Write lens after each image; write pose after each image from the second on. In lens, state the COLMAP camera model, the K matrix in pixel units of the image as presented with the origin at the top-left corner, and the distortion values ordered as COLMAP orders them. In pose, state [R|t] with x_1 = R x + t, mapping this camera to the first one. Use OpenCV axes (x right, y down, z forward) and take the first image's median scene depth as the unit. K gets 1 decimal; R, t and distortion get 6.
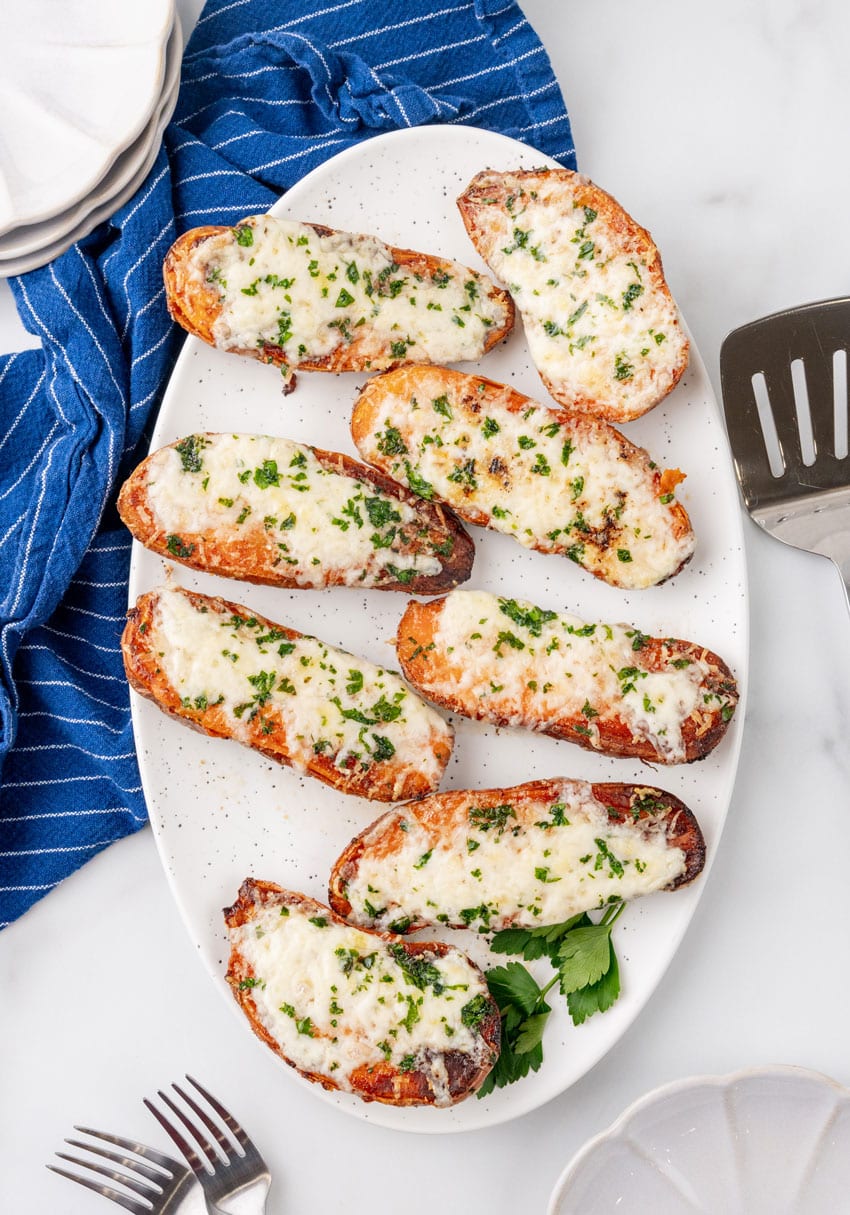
lens RADIAL K [[1586.8, 0, 425.0], [0, 1586.8, 607.5], [0, 0, 1]] dist [0.005285, 0.010156]
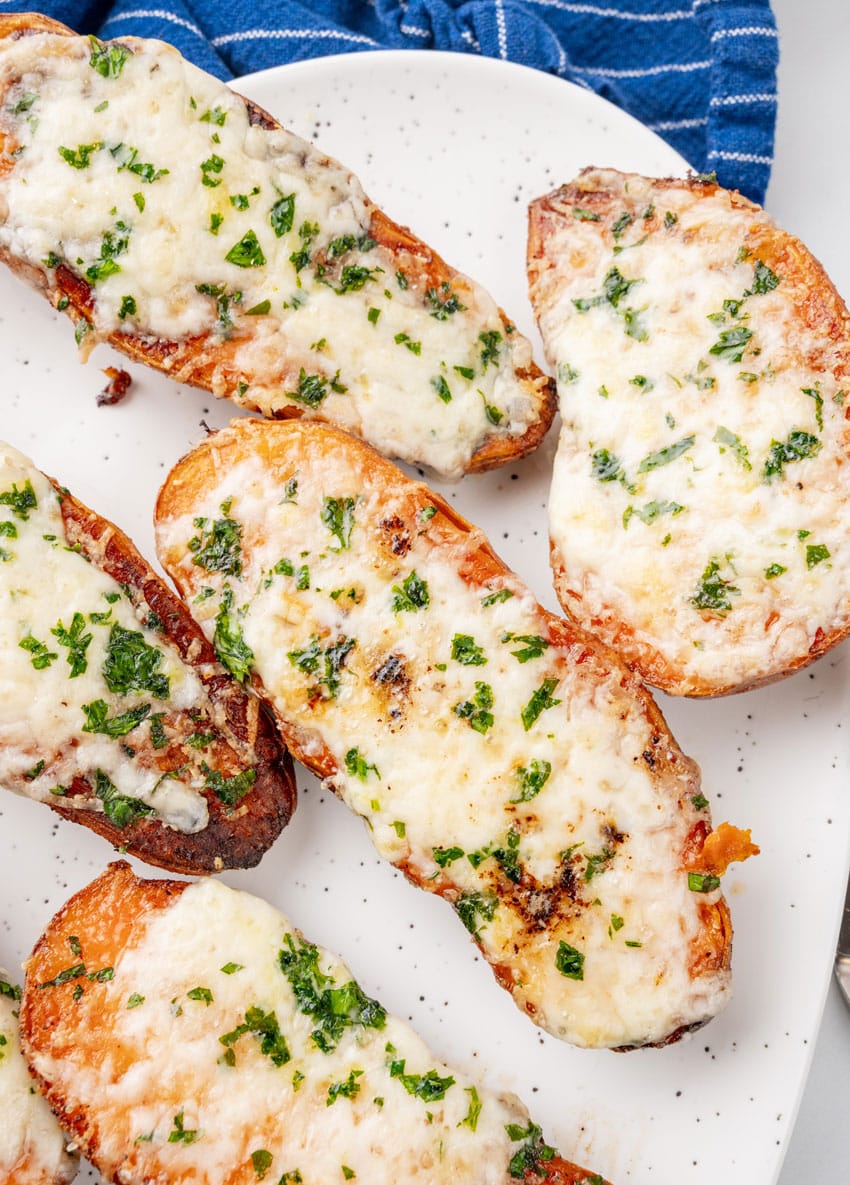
lens RADIAL K [[1028.8, 0, 427.4], [0, 1028.8, 632.4], [0, 0, 1]] dist [0.000361, -0.000570]
pose [[0.917263, 0.388722, -0.086740, 0.077028], [-0.397823, 0.904666, -0.152698, -0.056819], [0.019114, 0.174572, 0.984459, 0.693279]]
